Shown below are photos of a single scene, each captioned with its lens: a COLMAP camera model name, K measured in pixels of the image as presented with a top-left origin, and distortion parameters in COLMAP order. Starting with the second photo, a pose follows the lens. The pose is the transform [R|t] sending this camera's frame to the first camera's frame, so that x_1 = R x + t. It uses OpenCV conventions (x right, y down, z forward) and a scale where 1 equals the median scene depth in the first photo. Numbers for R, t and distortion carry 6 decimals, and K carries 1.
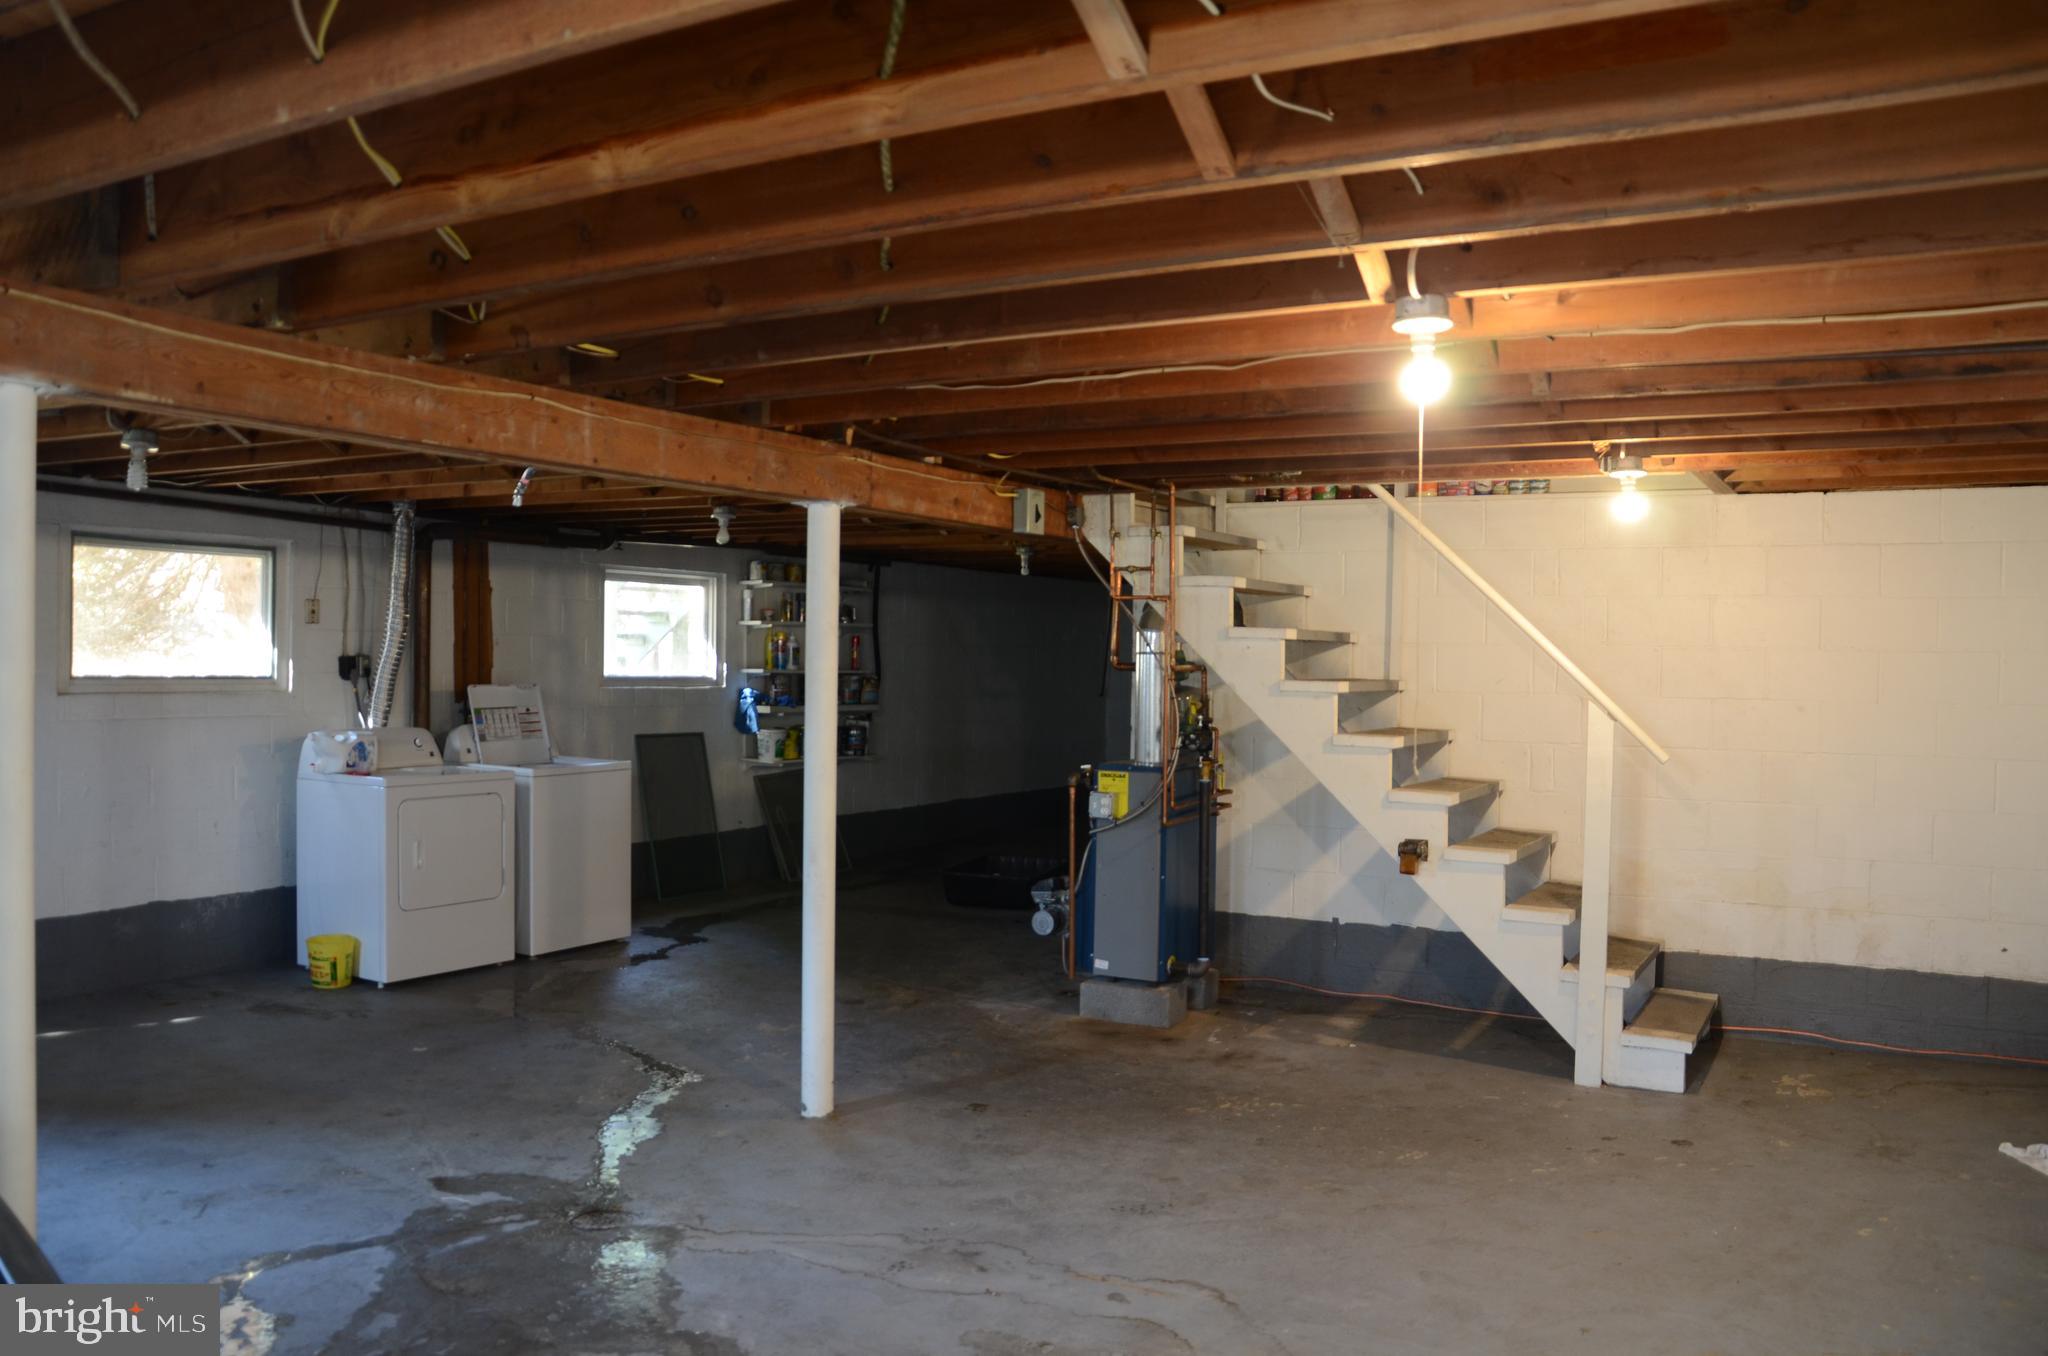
lens RADIAL K [[1602.8, 0, 989.4], [0, 1602.8, 681.5], [0, 0, 1]] dist [-0.151544, 0.109570]
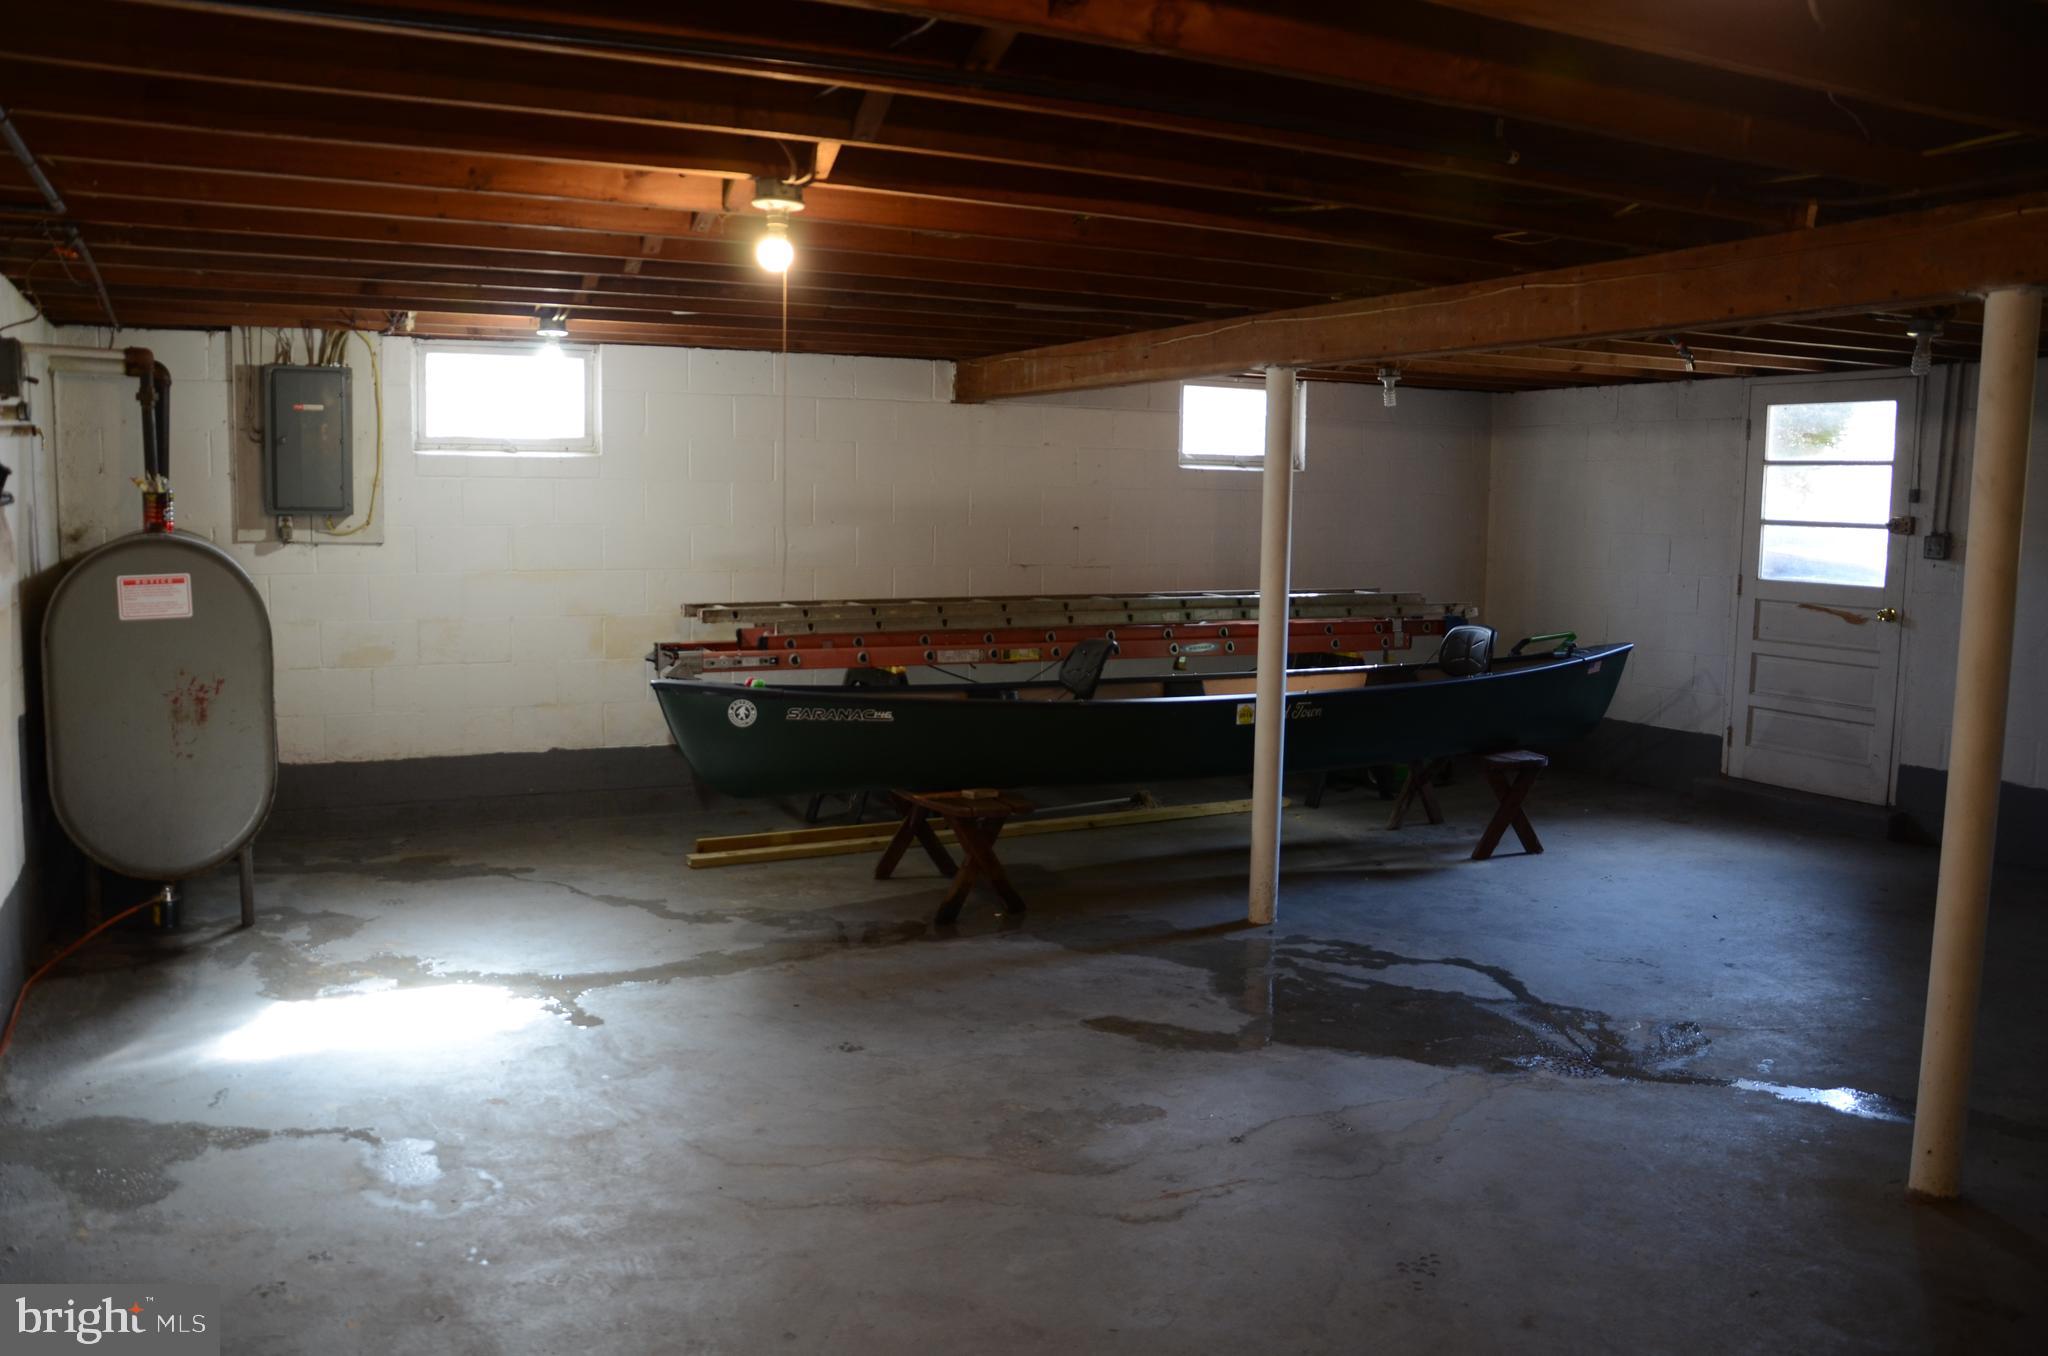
lens RADIAL K [[1602.8, 0, 1013.2], [0, 1602.8, 683.1], [0, 0, 1]] dist [-0.151544, 0.109570]
pose [[-0.551924, 0.072215, -0.830762, 0.640524], [-0.032657, 0.993607, 0.108067, -0.006211], [0.833255, 0.086775, -0.546037, 0.994848]]
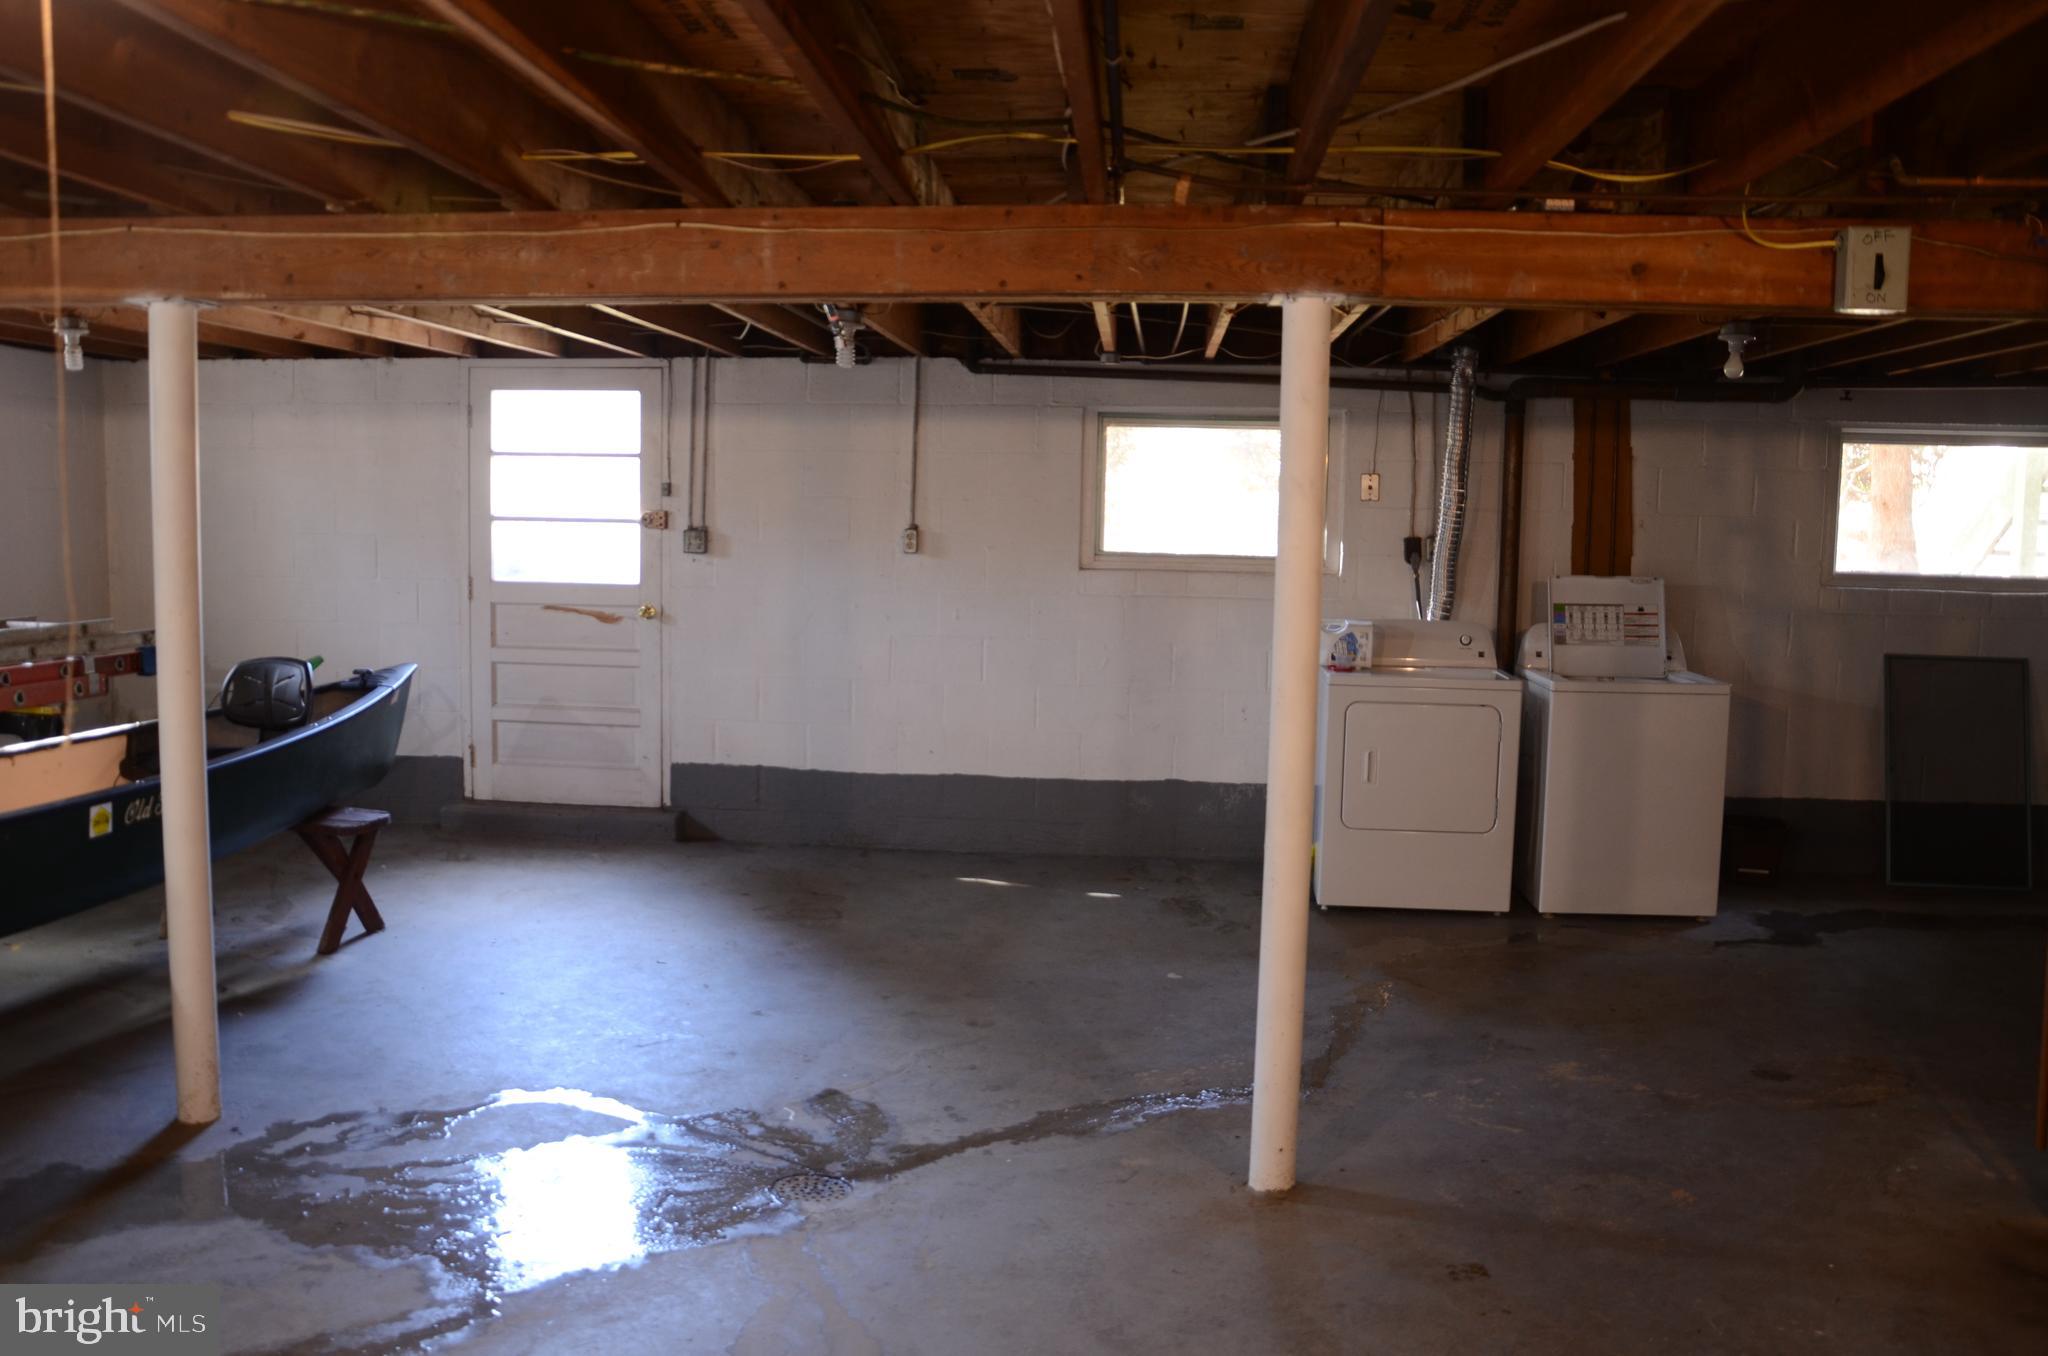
lens RADIAL K [[1602.8, 0, 1016.5], [0, 1602.8, 676.3], [0, 0, 1]] dist [-0.151544, 0.109570]
pose [[0.424688, 0.080419, -0.901761, 0.444796], [-0.025063, 0.996710, 0.077083, -0.002115], [0.904993, -0.010136, 0.425306, 0.595378]]
